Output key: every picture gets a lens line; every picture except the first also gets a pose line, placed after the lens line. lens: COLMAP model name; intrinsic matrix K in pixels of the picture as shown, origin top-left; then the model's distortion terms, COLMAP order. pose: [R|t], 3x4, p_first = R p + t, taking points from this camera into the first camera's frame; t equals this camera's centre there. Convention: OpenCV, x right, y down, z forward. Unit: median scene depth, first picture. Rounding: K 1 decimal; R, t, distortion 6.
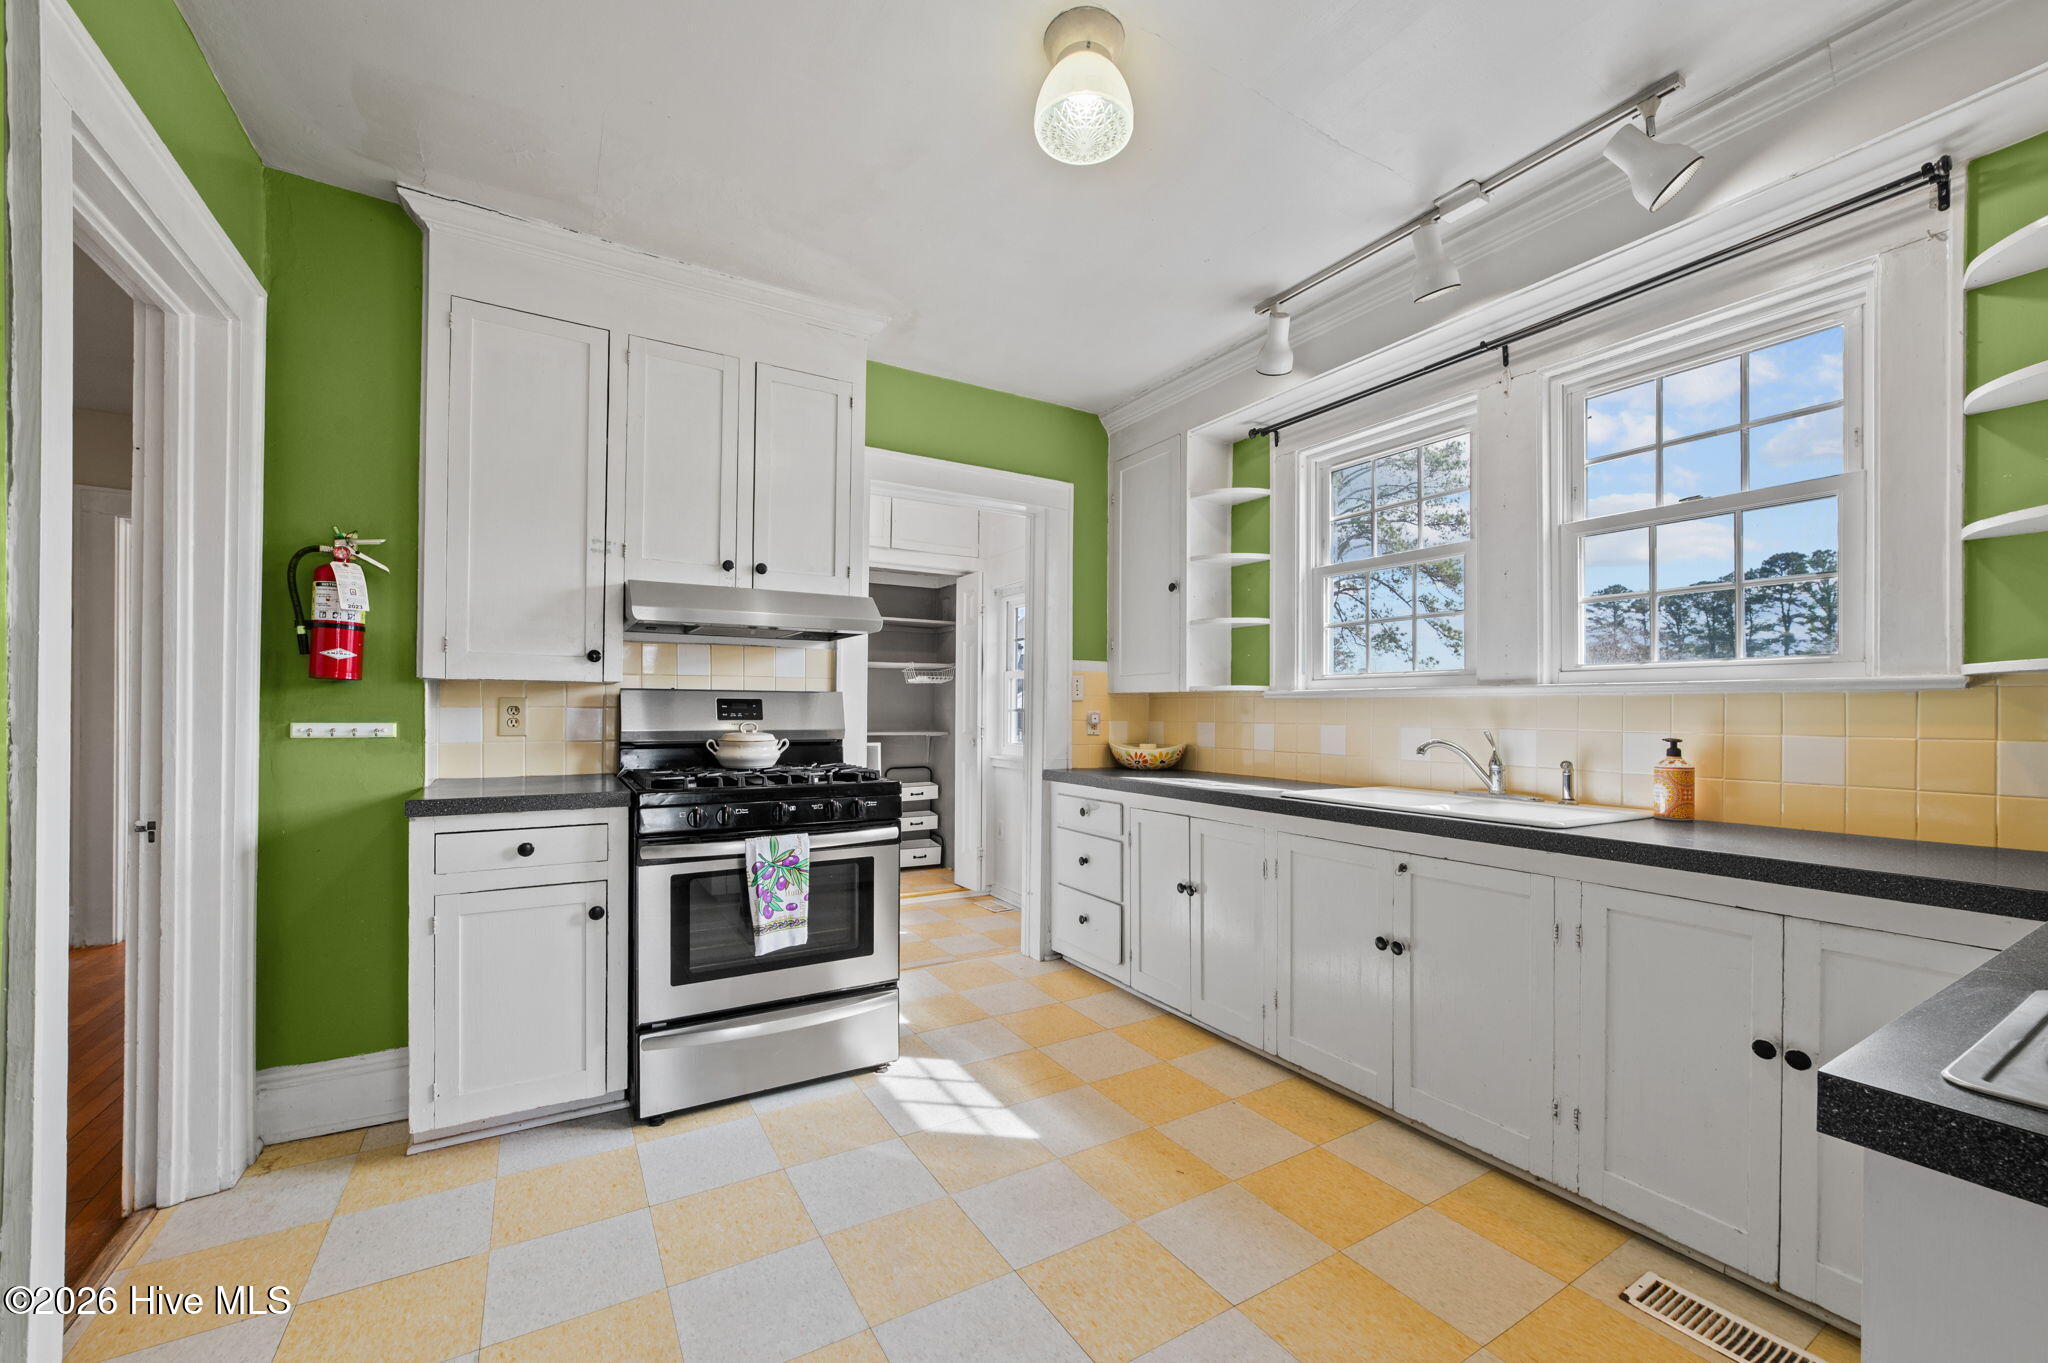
lens RADIAL K [[803.2, 0, 1029.9], [0, 803.2, 708.5], [0, 0, 1]] dist [-0.010847, 0.000760]
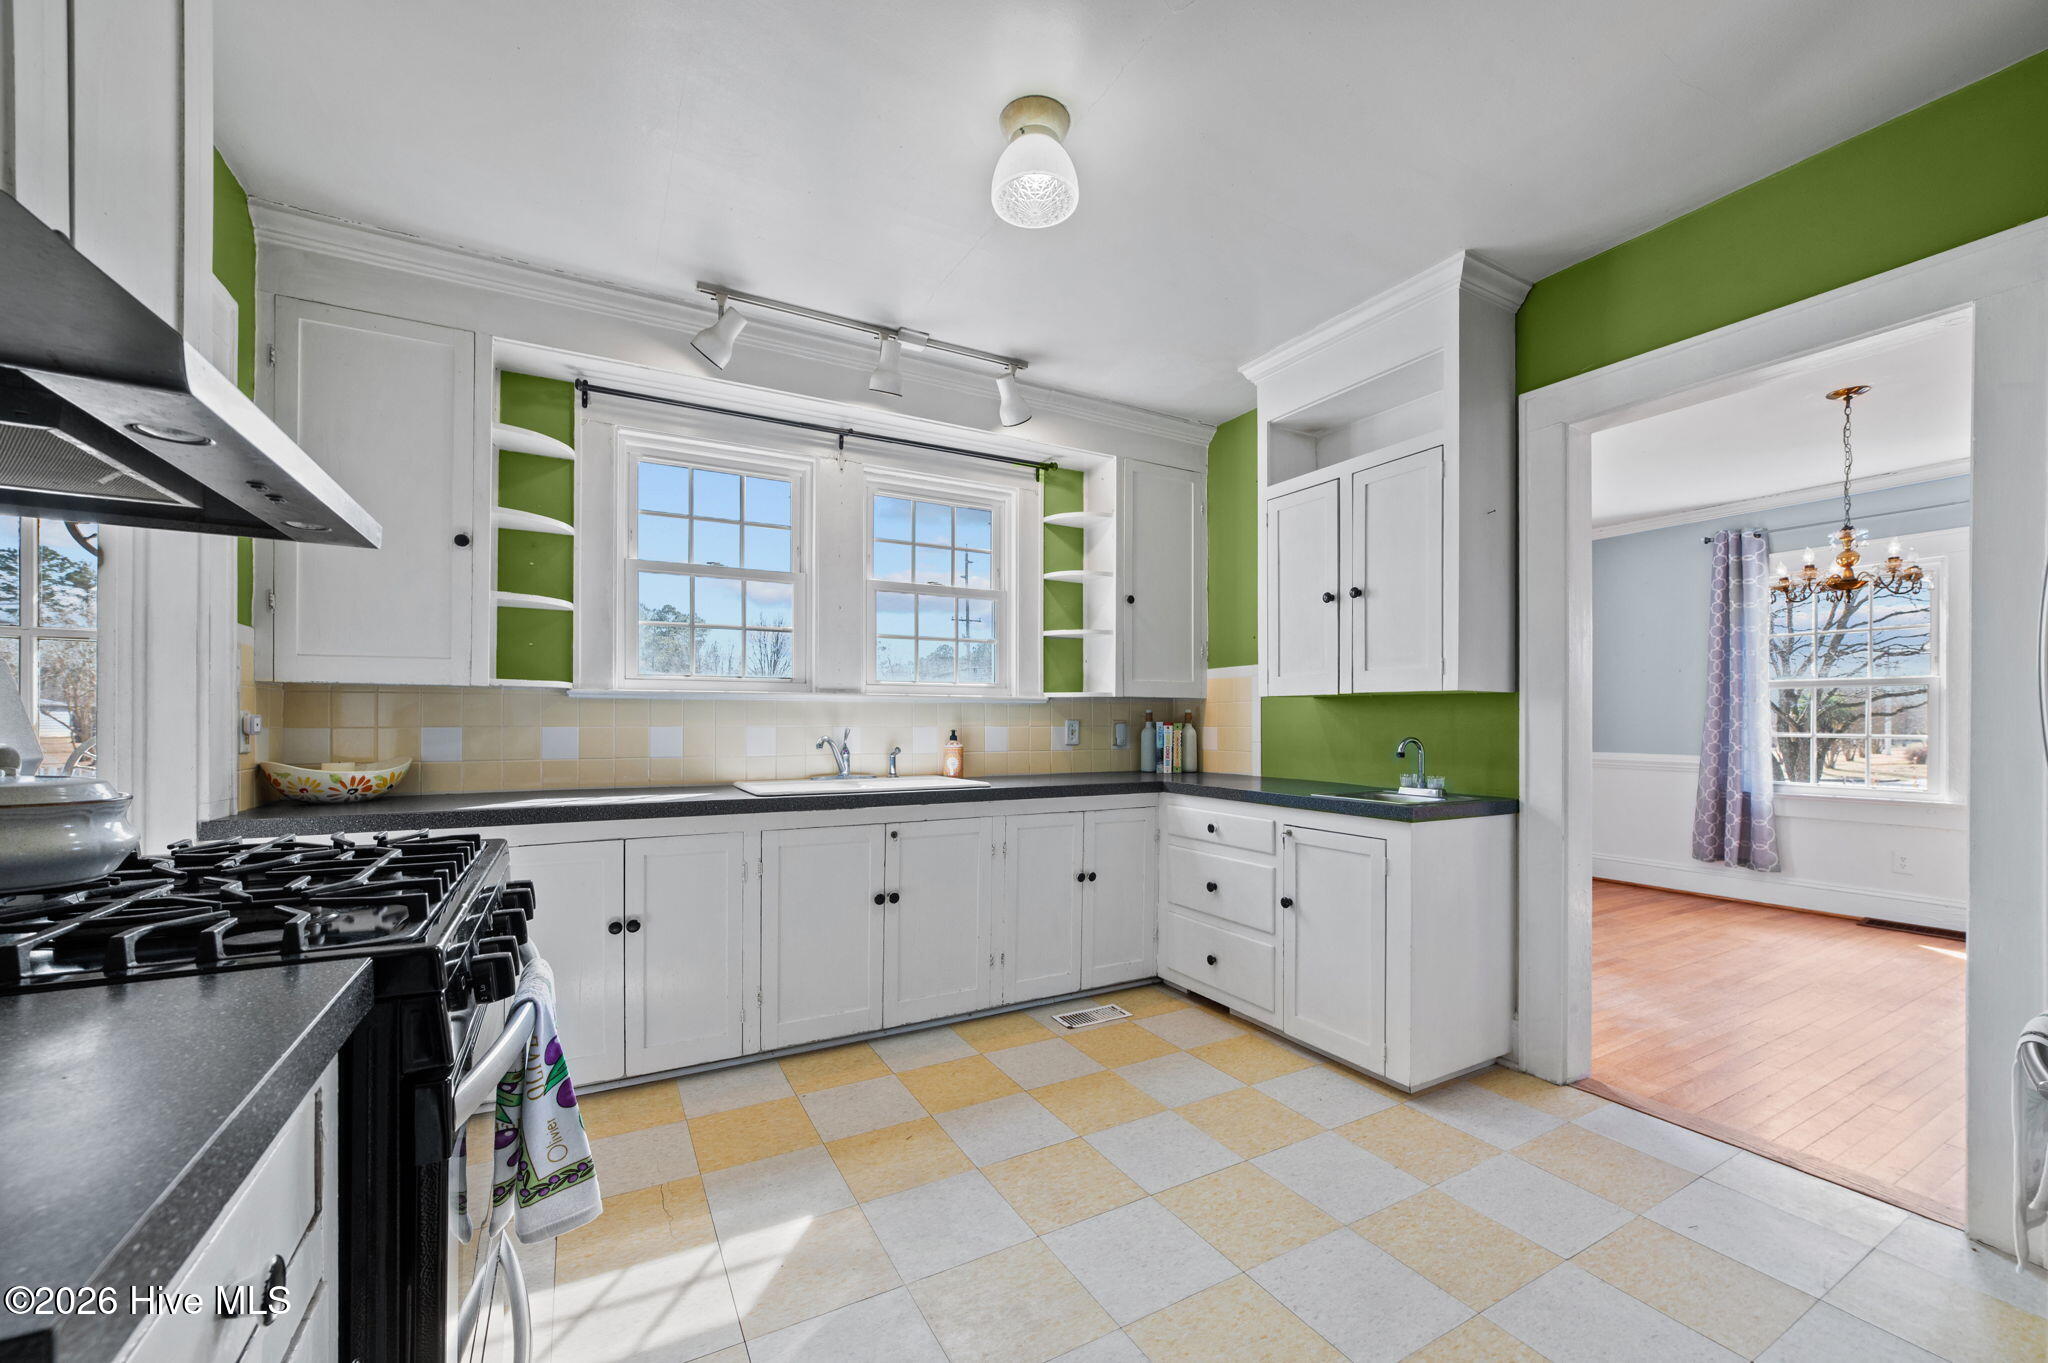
lens RADIAL K [[803.2, 0, 1029.9], [0, 803.2, 715.9], [0, 0, 1]] dist [-0.010847, 0.000760]
pose [[0.043020, -0.003590, 0.999068, -0.733547], [-0.007990, 0.999960, 0.003937, 0.000234], [-0.999042, -0.008152, 0.042990, 0.654191]]
